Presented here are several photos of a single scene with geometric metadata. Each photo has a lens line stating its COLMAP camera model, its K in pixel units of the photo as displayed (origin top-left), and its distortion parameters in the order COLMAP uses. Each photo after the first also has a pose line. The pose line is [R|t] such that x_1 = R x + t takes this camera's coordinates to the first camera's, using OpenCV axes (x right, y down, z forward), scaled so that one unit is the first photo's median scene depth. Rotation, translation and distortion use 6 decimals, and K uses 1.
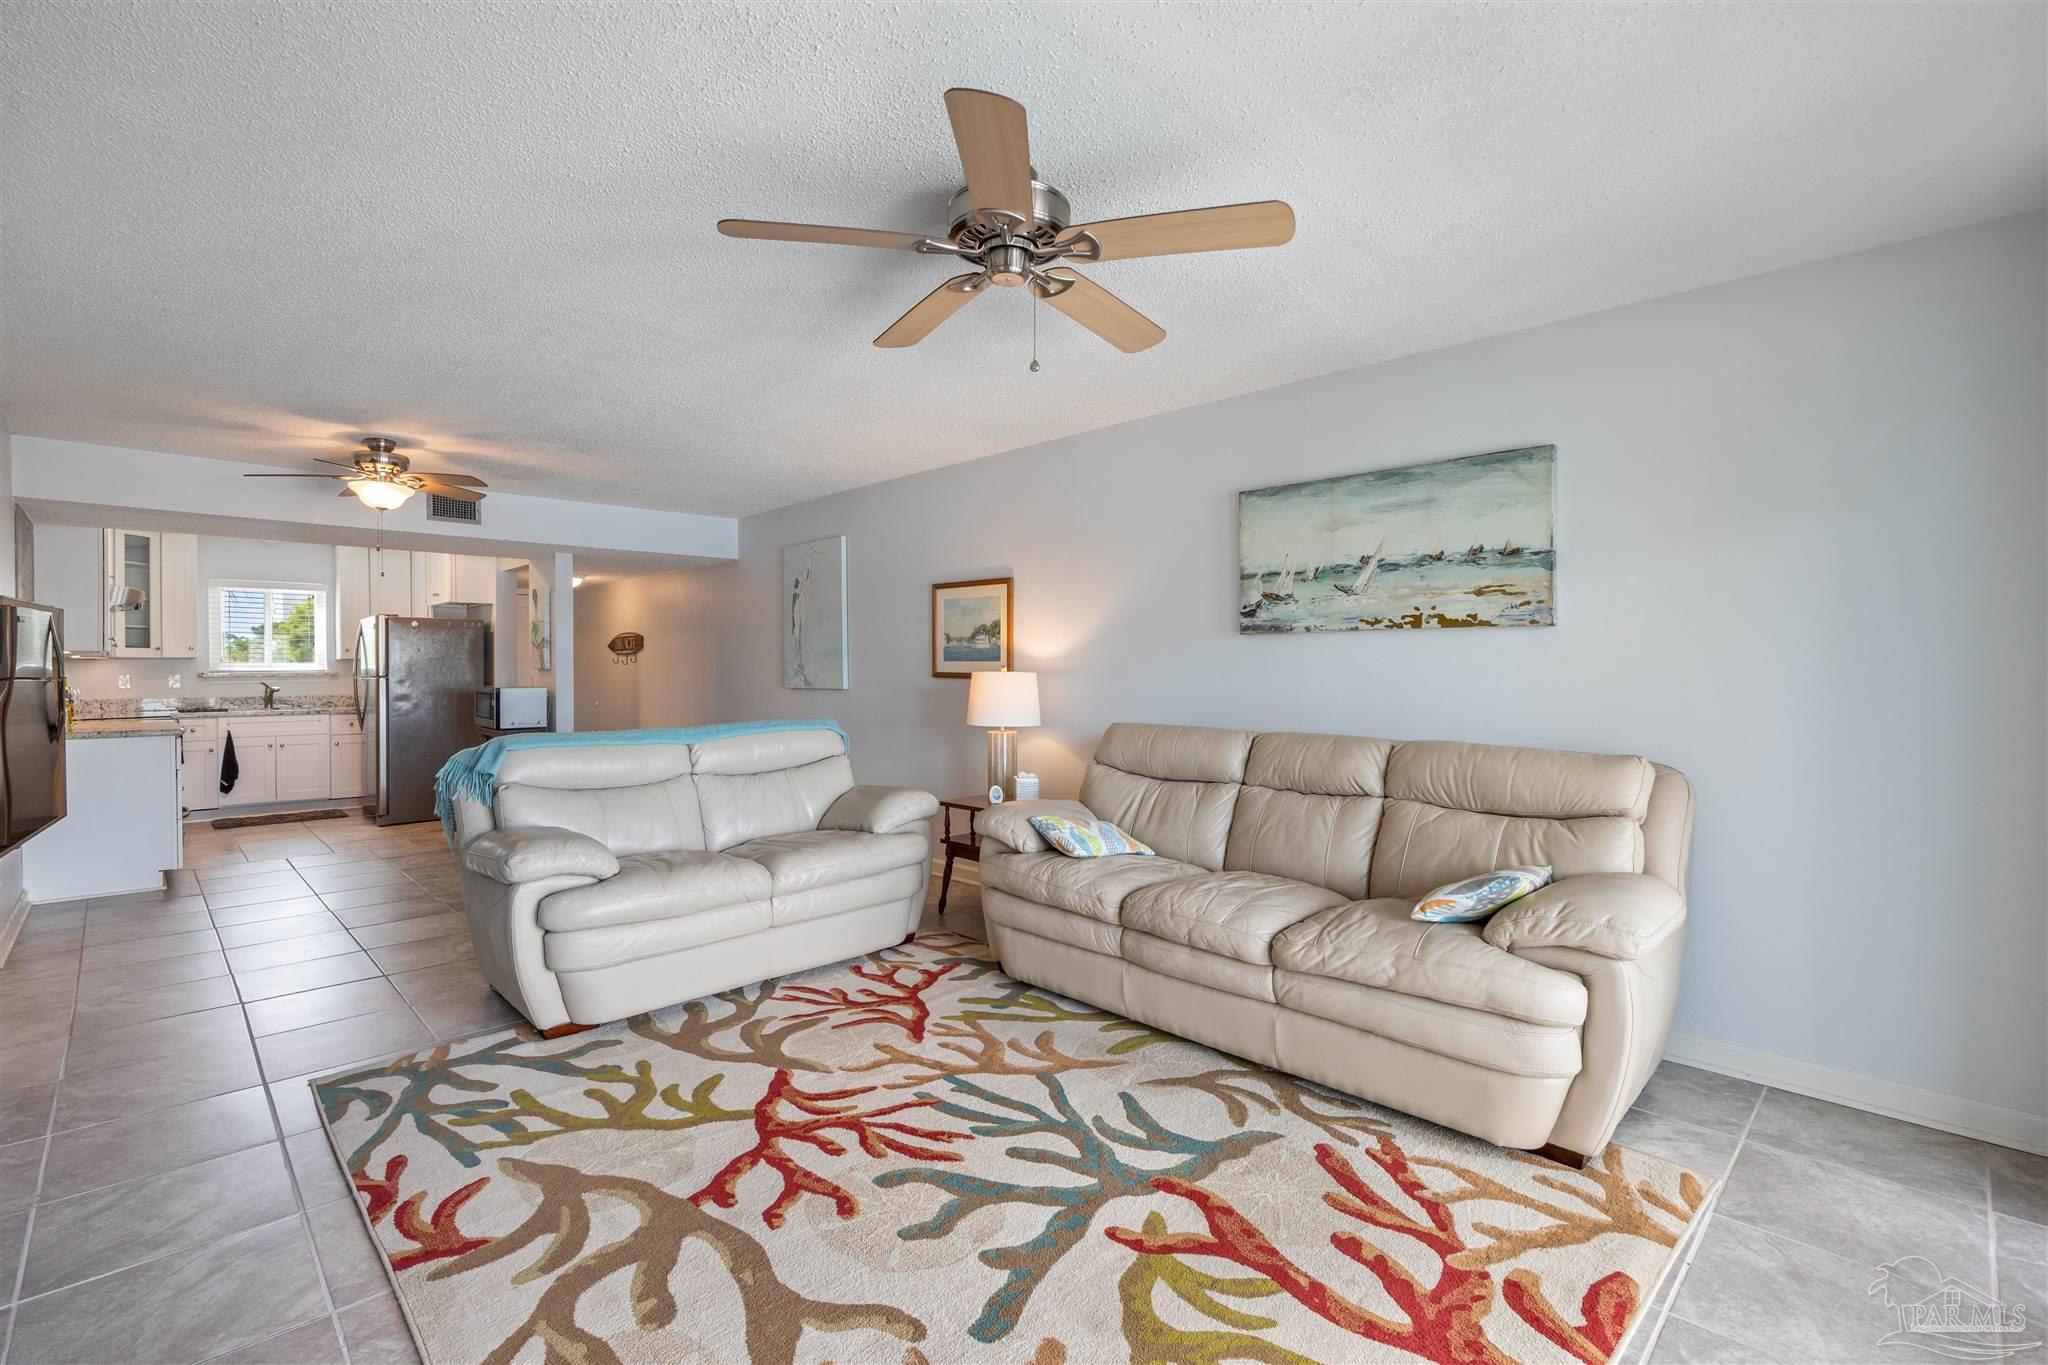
lens RADIAL K [[909.4, 0, 1023.3], [0, 909.4, 681.3], [0, 0, 1]] dist [-0.012190, 0.000586]
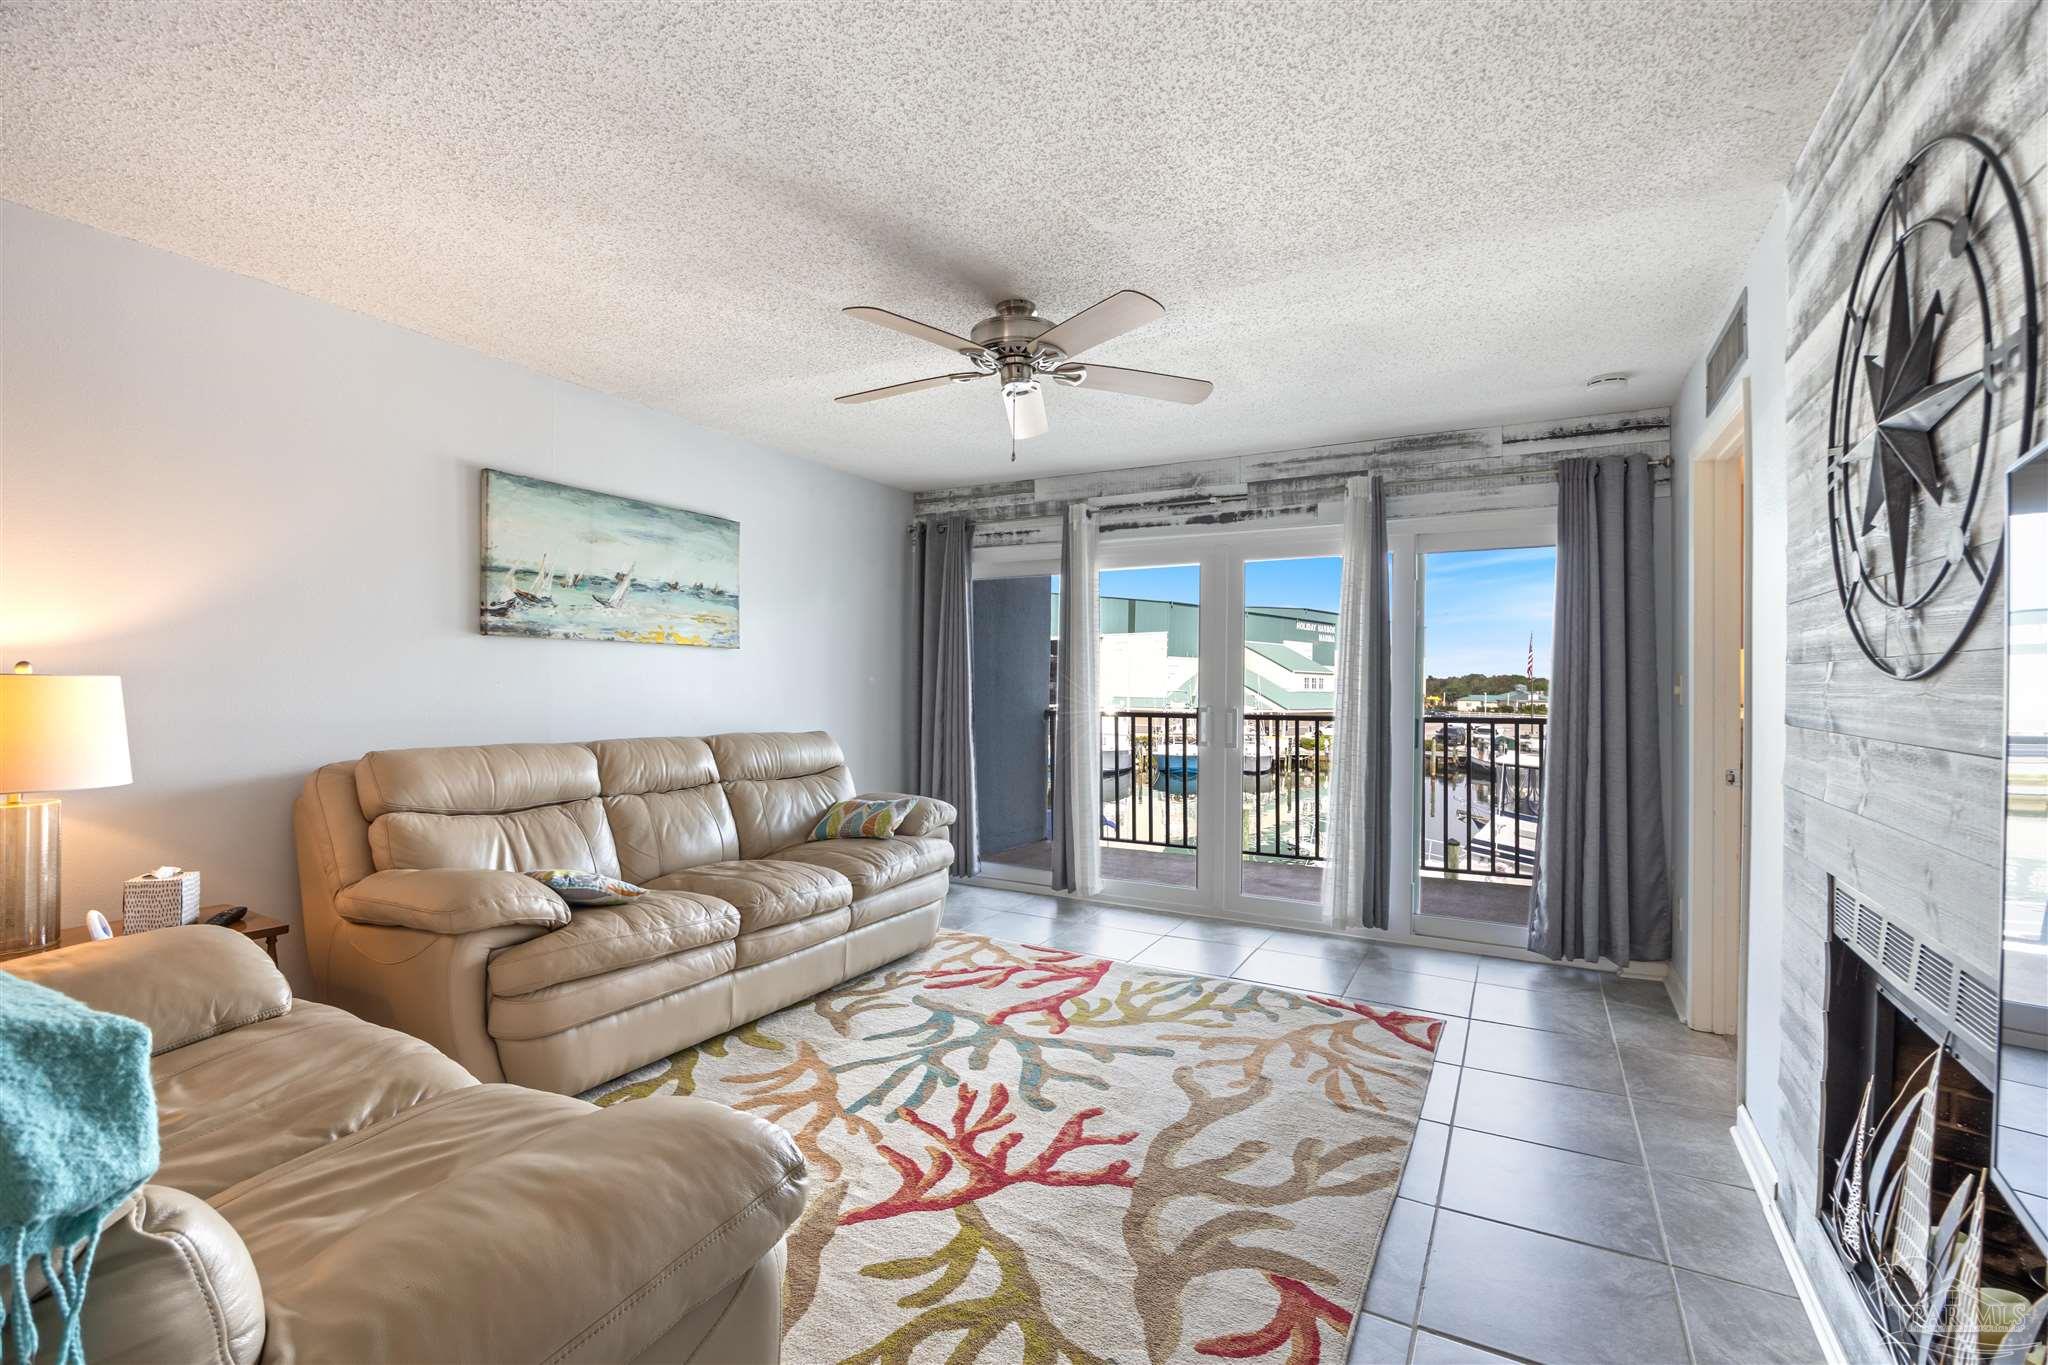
lens RADIAL K [[909.4, 0, 1021.1], [0, 909.4, 683.6], [0, 0, 1]] dist [-0.012190, 0.000586]
pose [[-0.279484, 0.001612, 0.960149, -0.911623], [0.003332, 0.999994, -0.000709, -0.004157], [-0.960145, 0.003001, -0.279488, 0.962584]]
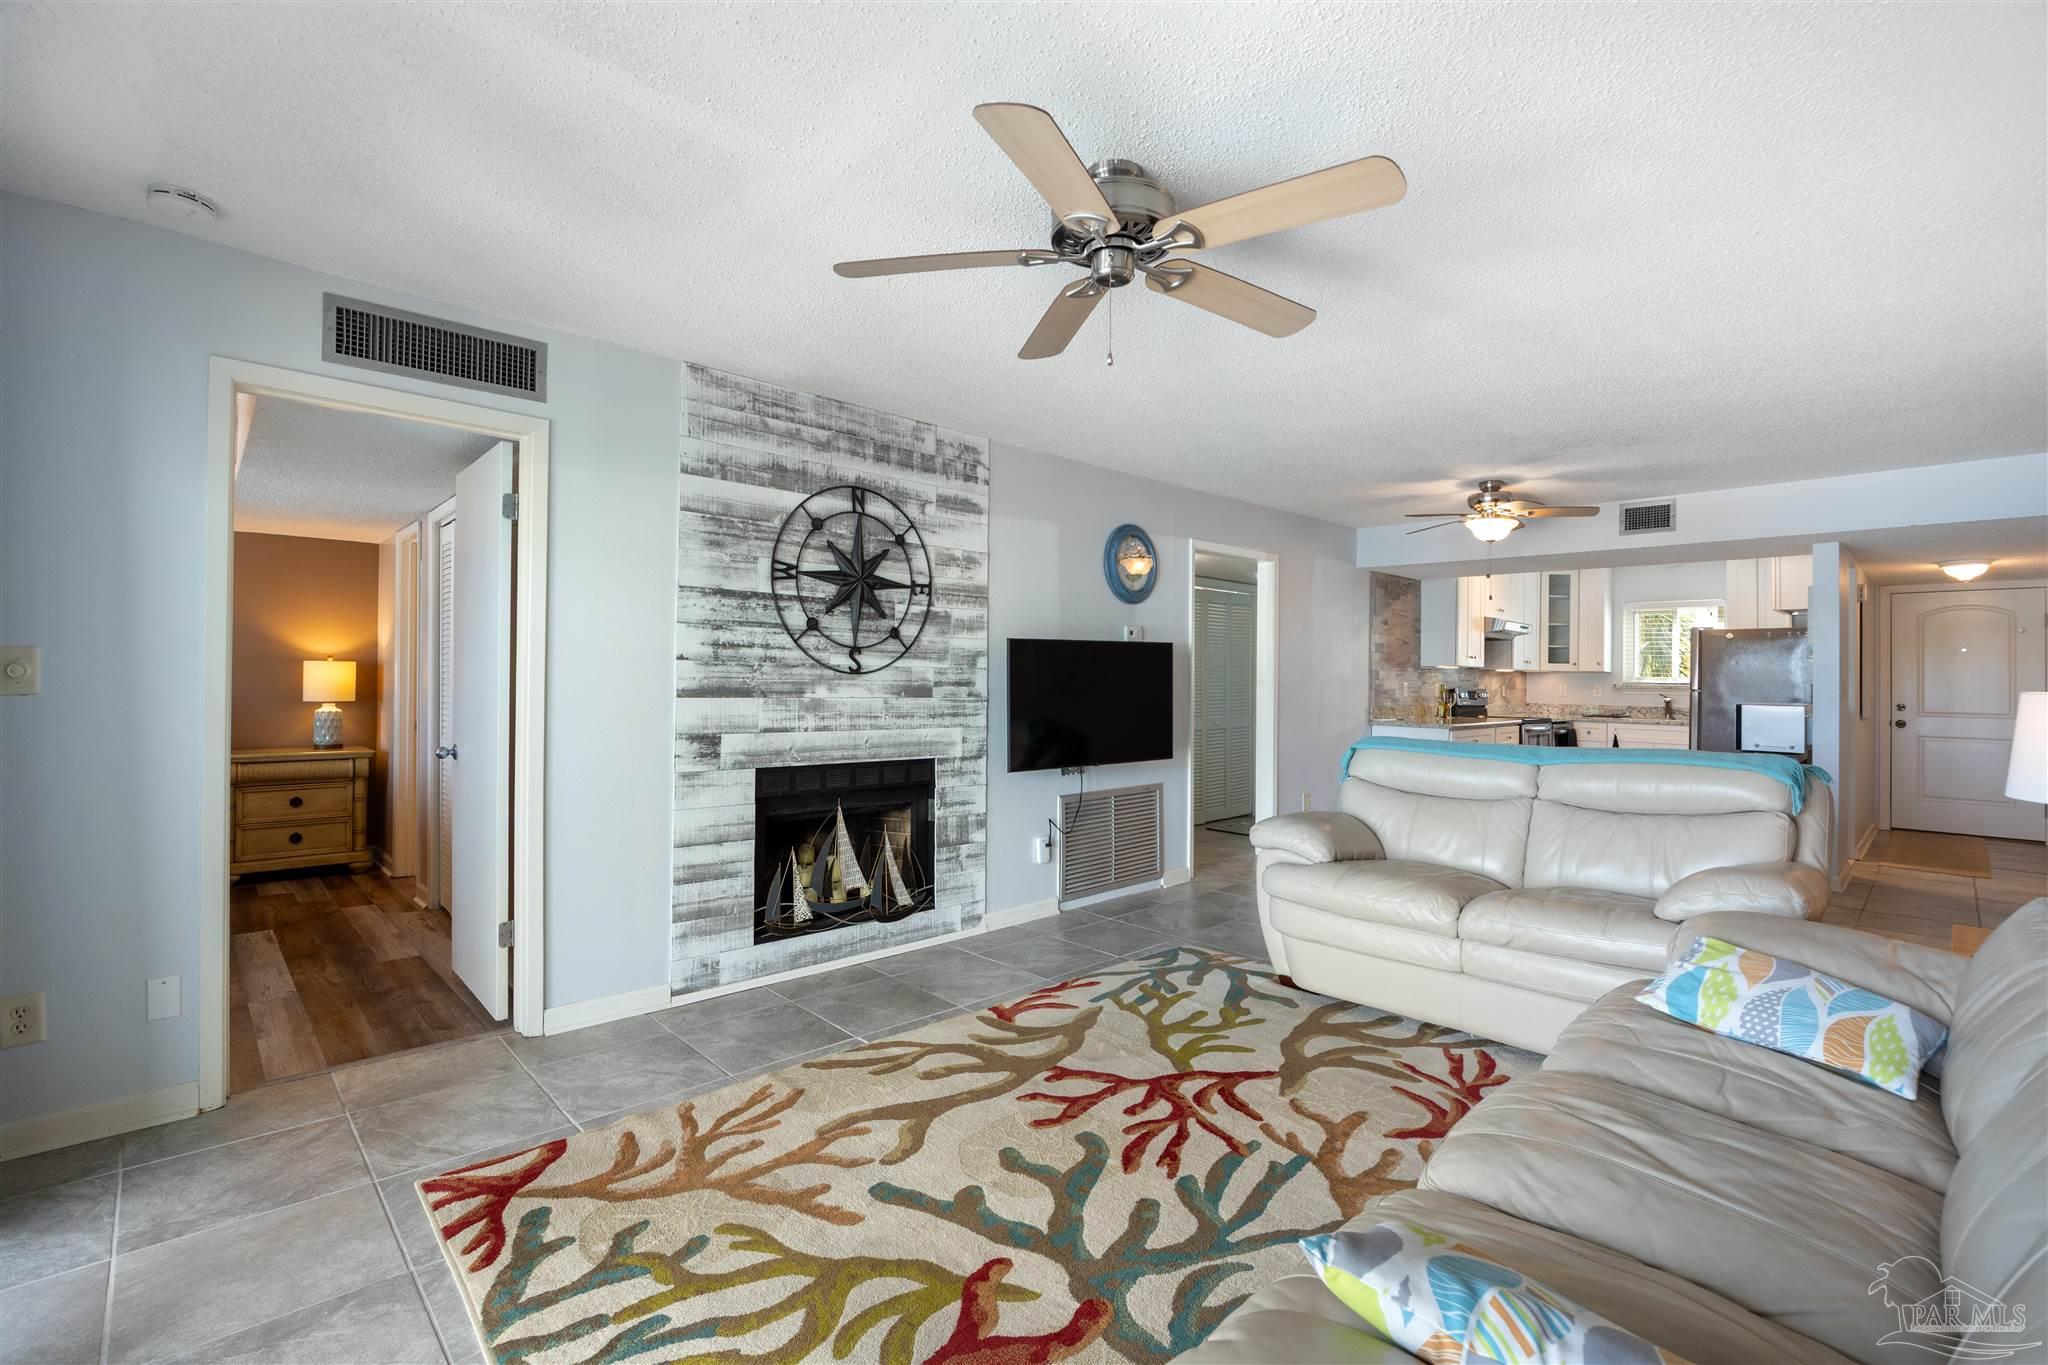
lens RADIAL K [[909.4, 0, 1036.6], [0, 909.4, 669.2], [0, 0, 1]] dist [-0.012190, 0.000586]
pose [[-0.001550, -0.006738, -0.999976, 0.678128], [-0.024401, 0.999680, -0.006698, -0.008655], [0.999701, 0.024390, -0.001714, 0.654033]]
